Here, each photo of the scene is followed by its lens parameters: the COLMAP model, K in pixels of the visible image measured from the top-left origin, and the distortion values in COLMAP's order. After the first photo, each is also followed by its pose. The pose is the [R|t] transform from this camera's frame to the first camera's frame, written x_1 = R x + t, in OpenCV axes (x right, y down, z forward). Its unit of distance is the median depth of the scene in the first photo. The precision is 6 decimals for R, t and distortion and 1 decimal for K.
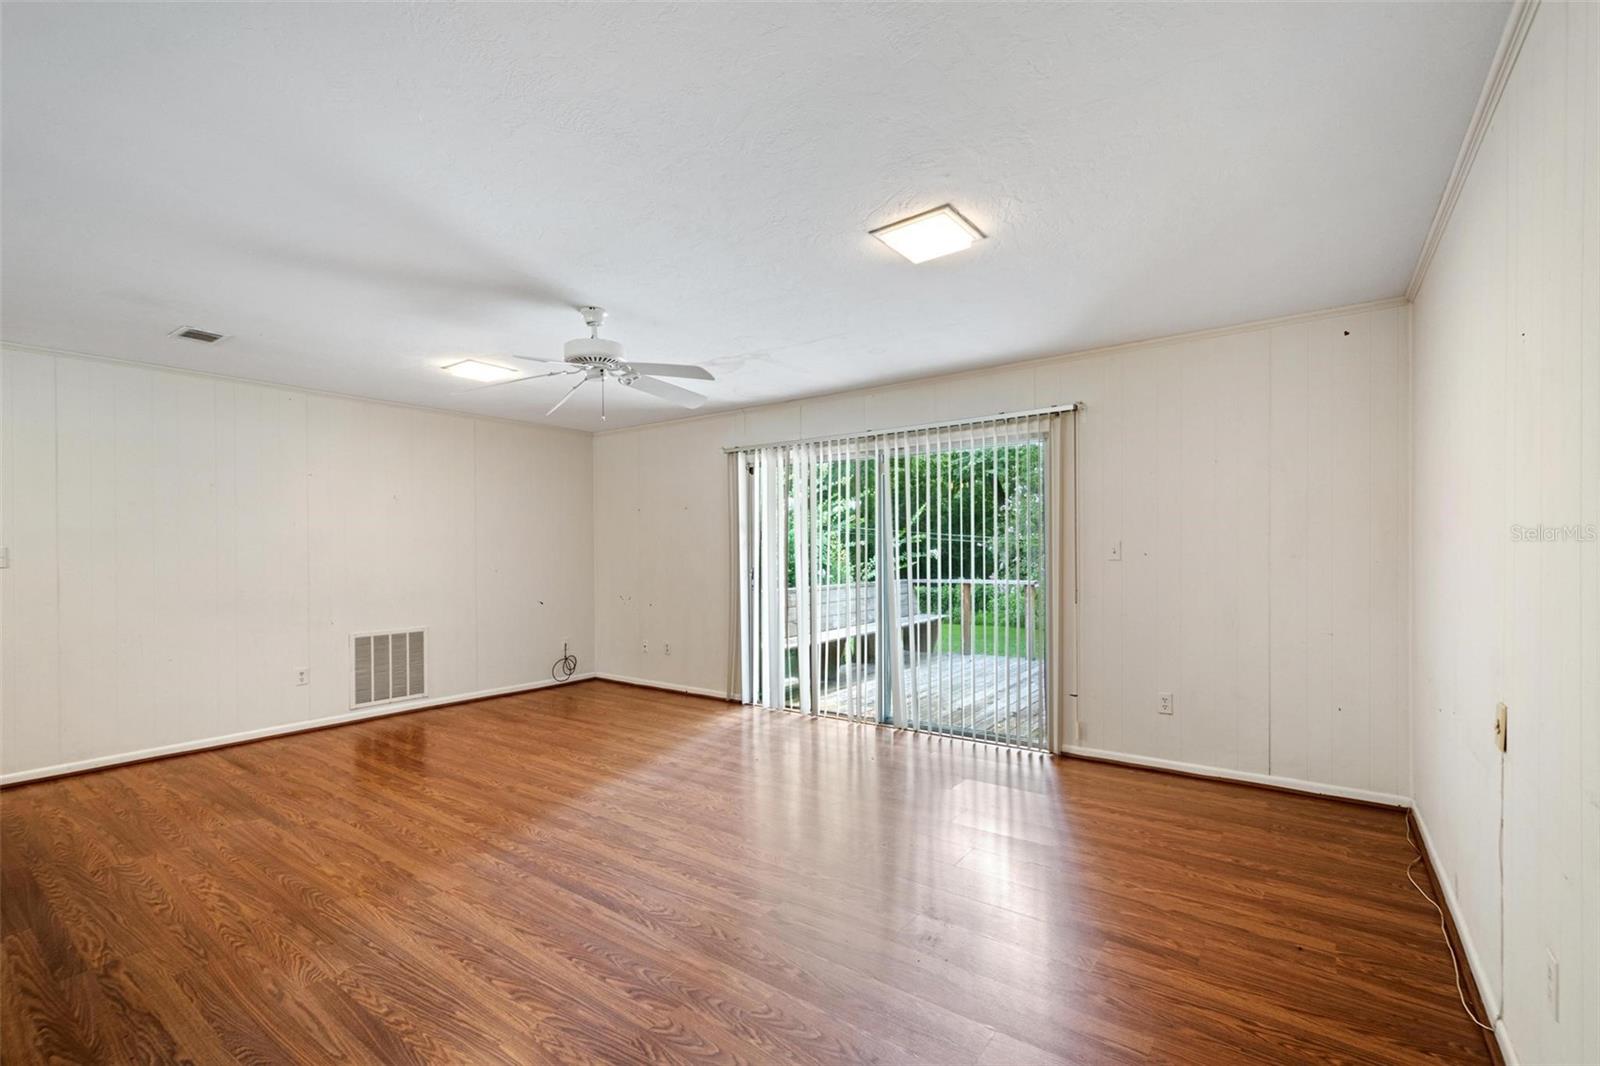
lens RADIAL K [[700.8, 0, 808.2], [0, 700.8, 544.2], [0, 0, 1]] dist [0.009331, -0.001673]
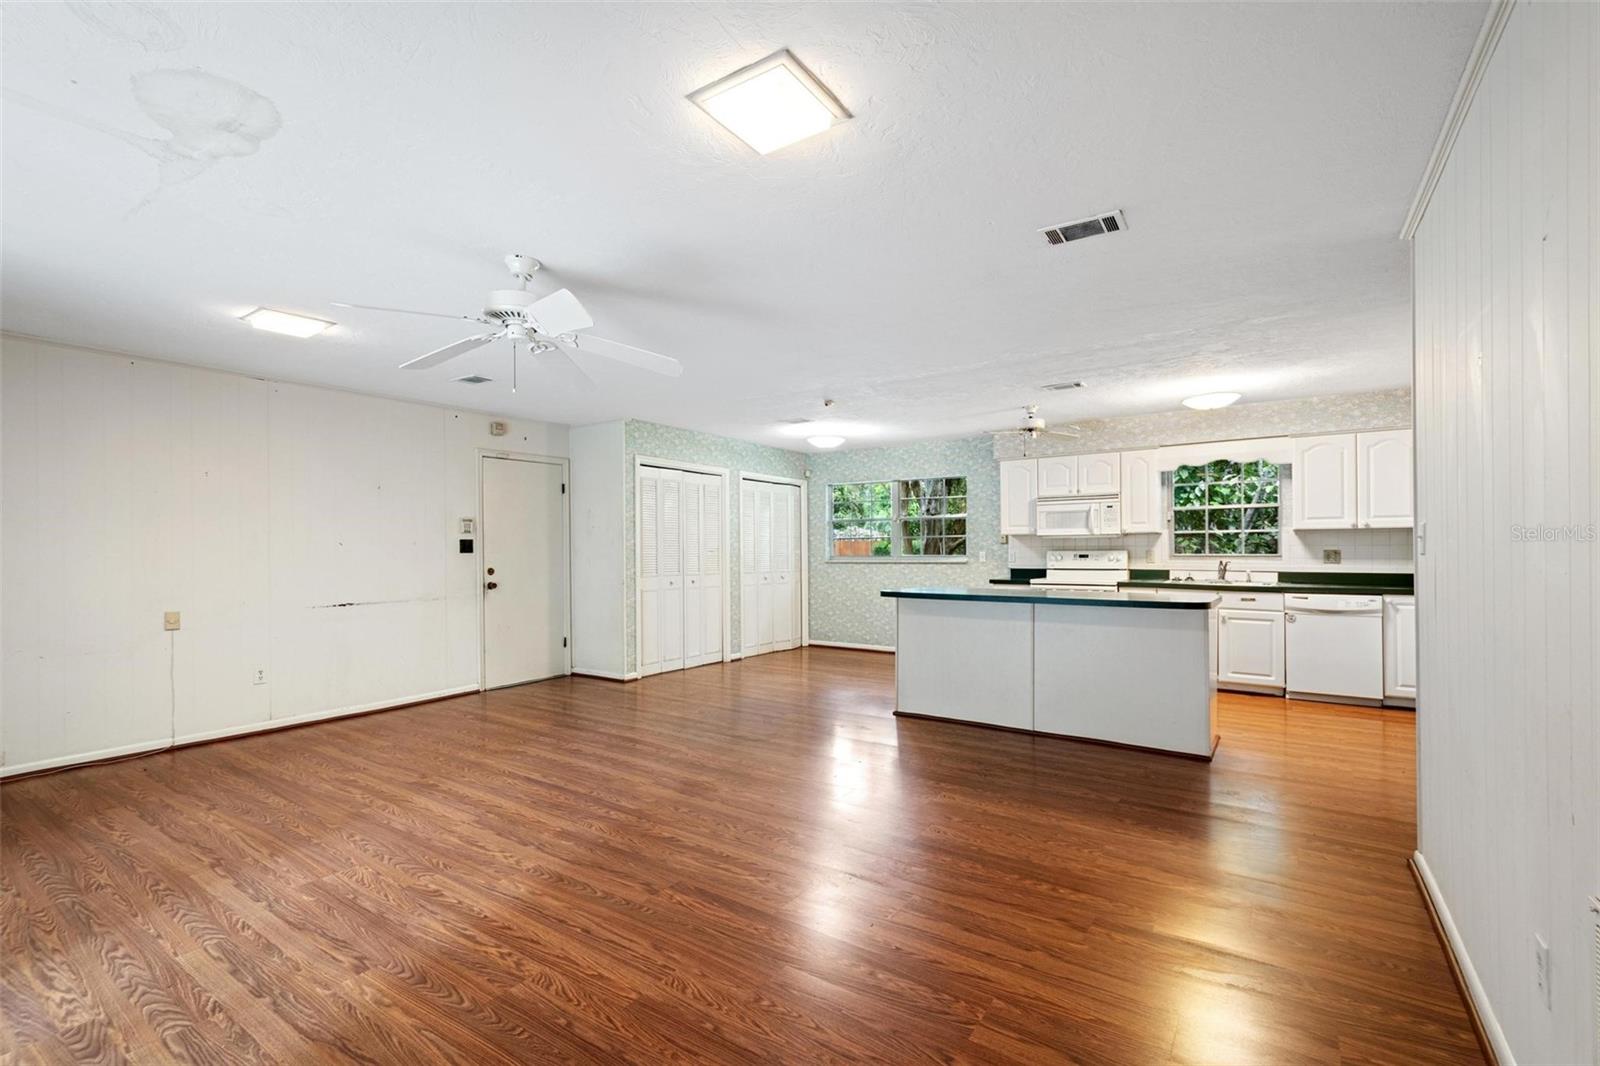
lens RADIAL K [[700.8, 0, 809.3], [0, 700.8, 543.4], [0, 0, 1]] dist [0.009331, -0.001673]
pose [[-0.999197, 0.015258, -0.037056, -0.547708], [0.015684, 0.999814, -0.011224, 0.021516], [0.036878, -0.011797, -0.999250, 1.663095]]
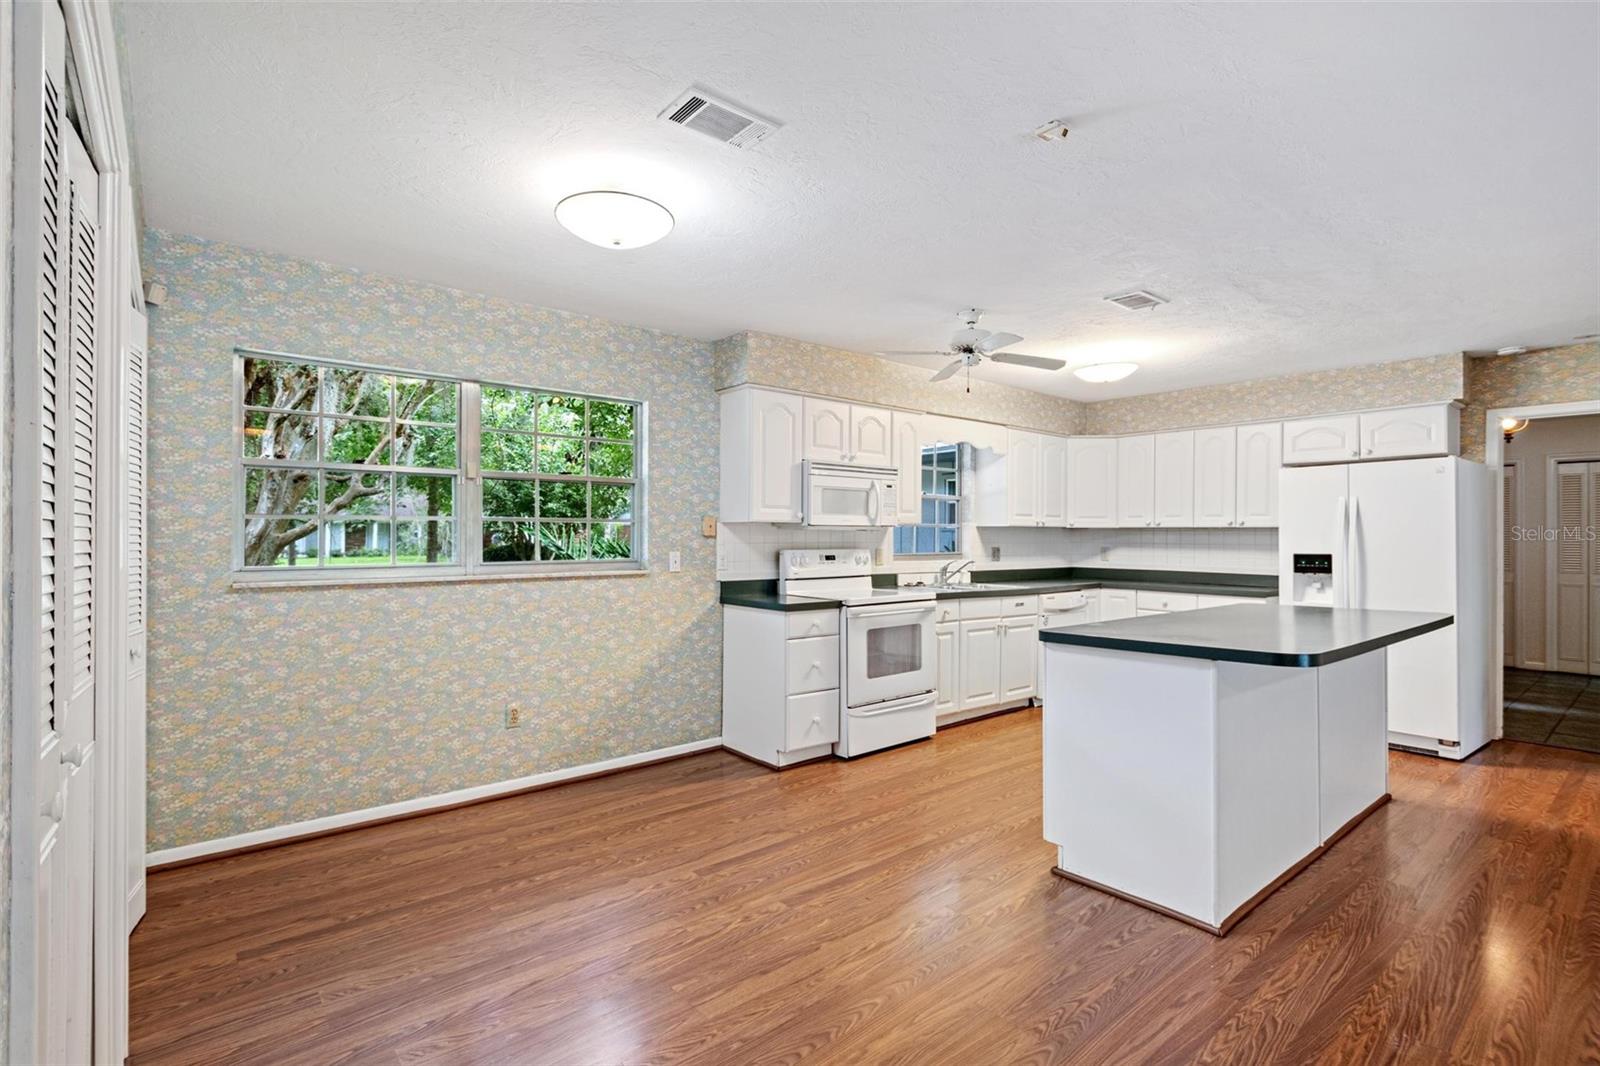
lens RADIAL K [[742.0, 0, 802.6], [0, 742.0, 536.2], [0, 0, 1]] dist [0.002403, -0.003555]
pose [[-0.242546, 0.007285, -0.970113, -0.077751], [0.004276, 0.999970, 0.006440, 0.000264], [0.970130, -0.002586, -0.242570, 0.127843]]
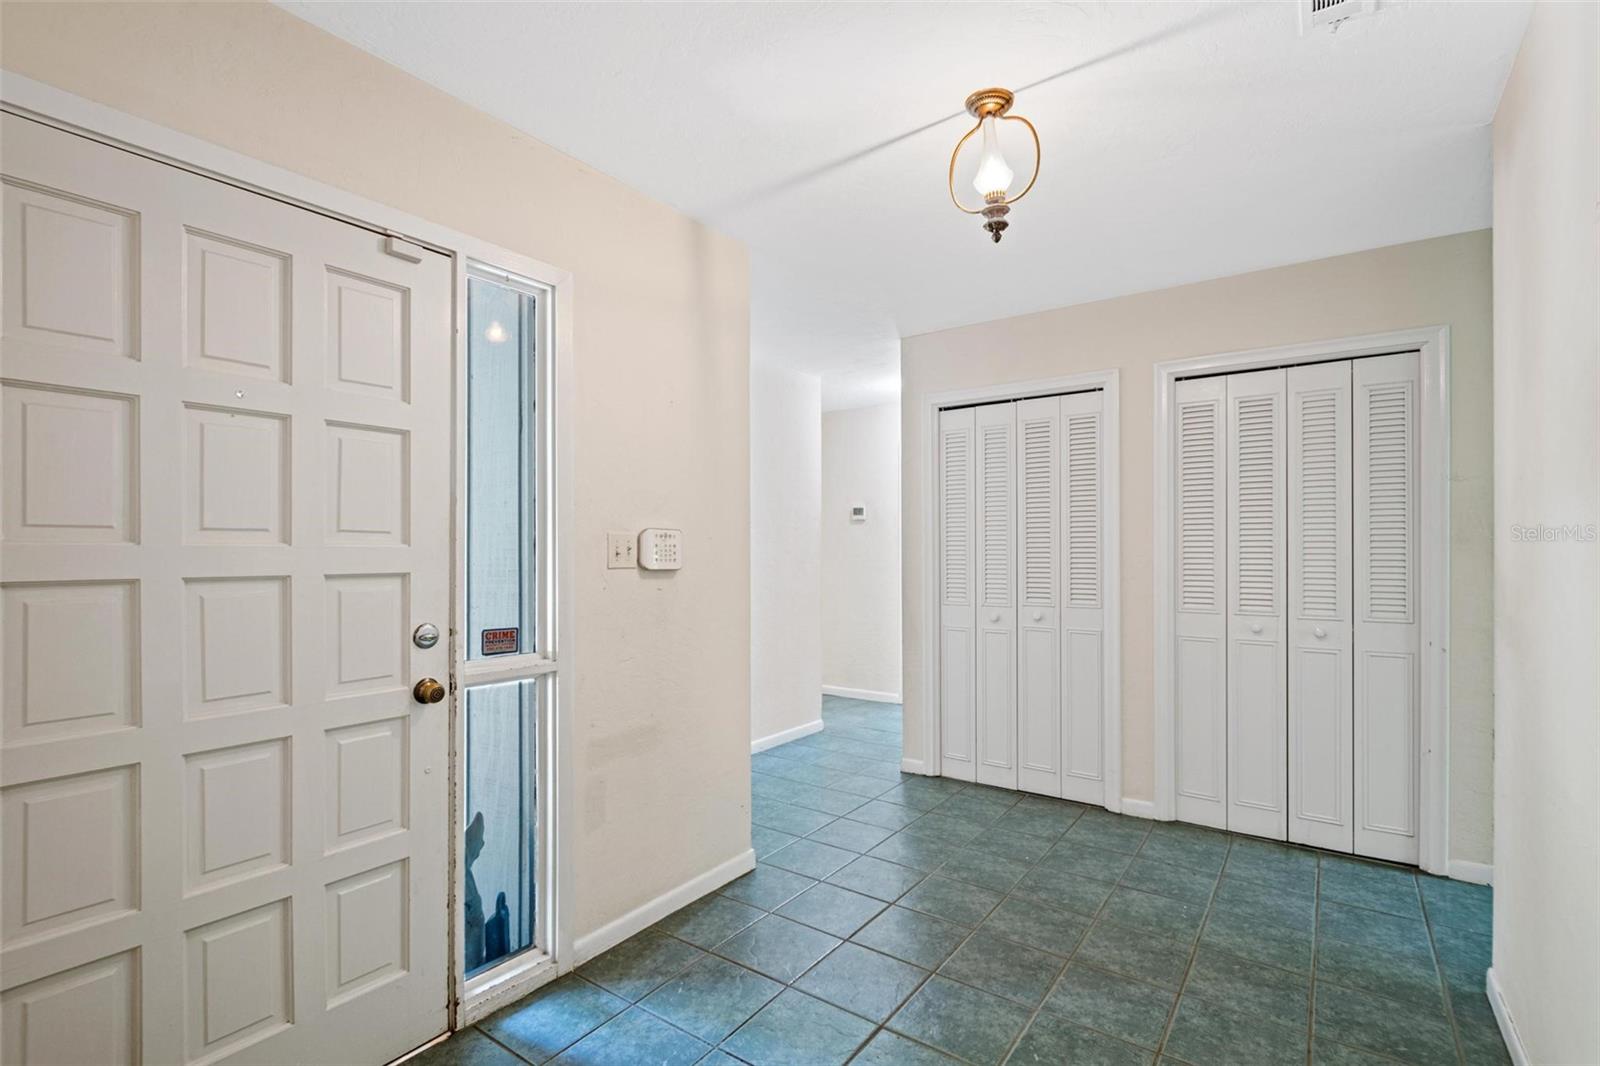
lens RADIAL K [[742.0, 0, 794.0], [0, 742.0, 545.3], [0, 0, 1]] dist [0.002403, -0.003555]
pose [[0.015669, 0.006910, -0.999853, -1.507039], [0.006681, 0.999953, 0.007015, 0.025869], [0.999855, -0.006790, 0.015622, 1.076803]]
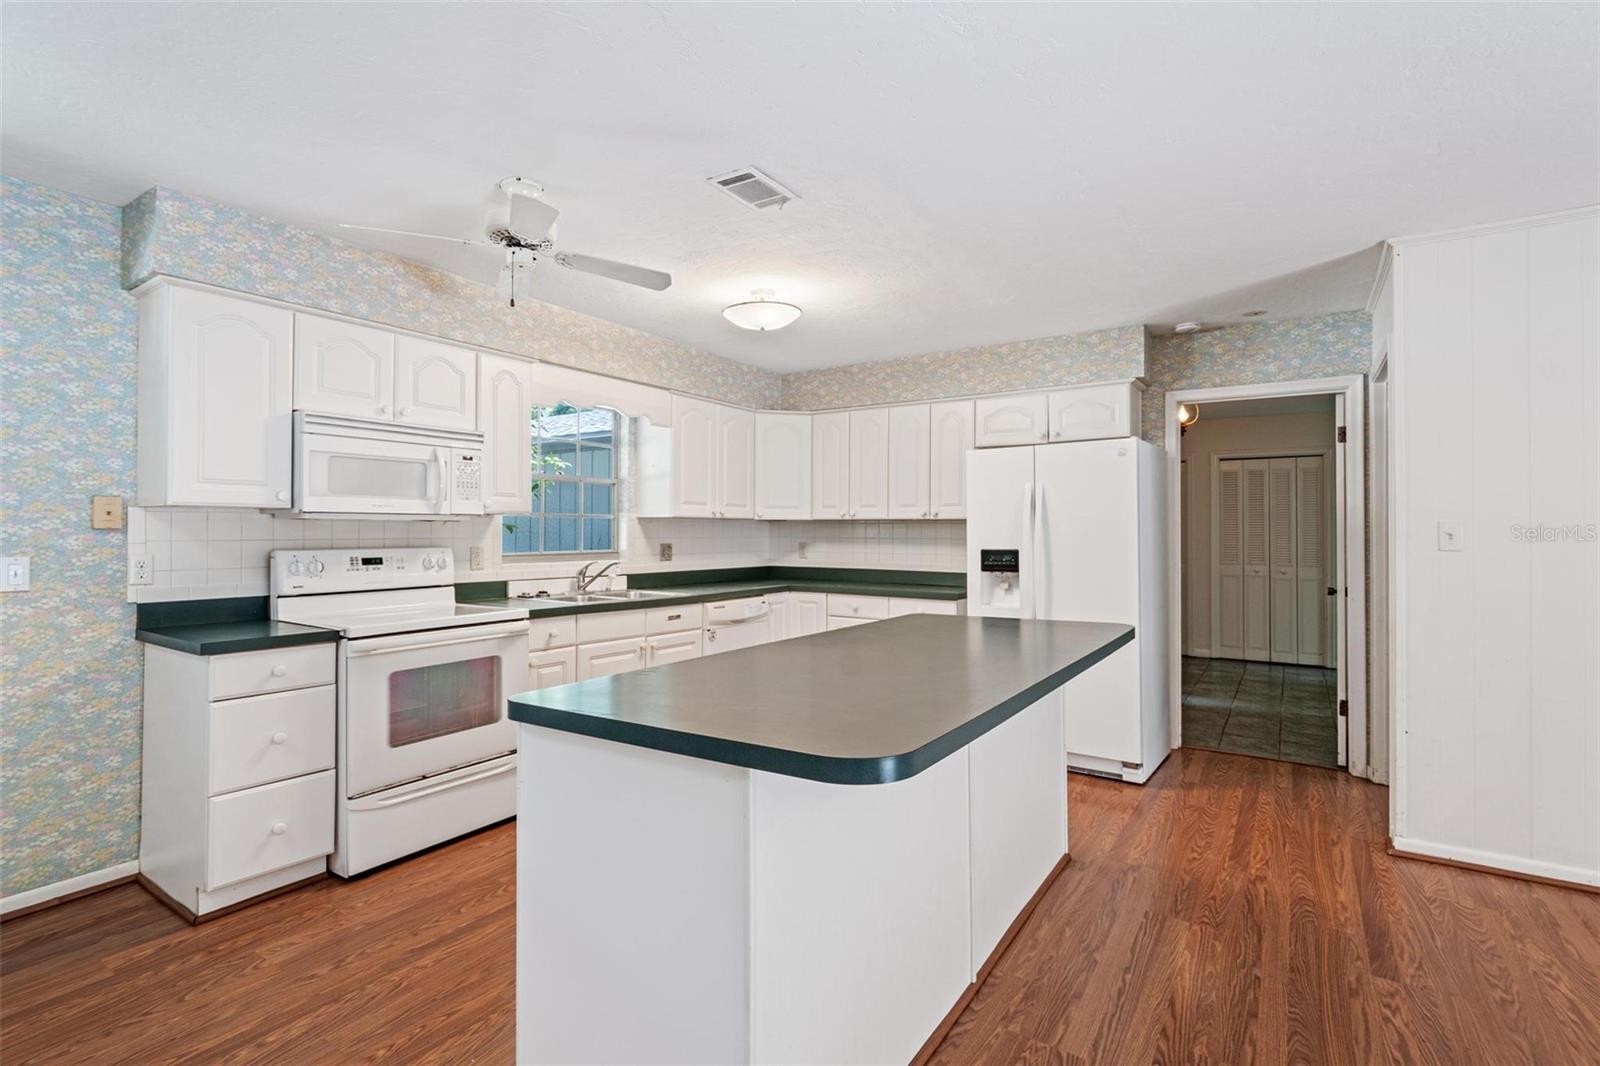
lens RADIAL K [[742.0, 0, 801.4], [0, 742.0, 525.4], [0, 0, 1]] dist [0.002403, -0.003555]
pose [[0.047439, 0.000129, -0.998874, -0.442561], [0.003594, 0.999993, 0.000300, 0.005443], [0.998868, -0.003604, 0.047438, 0.321403]]
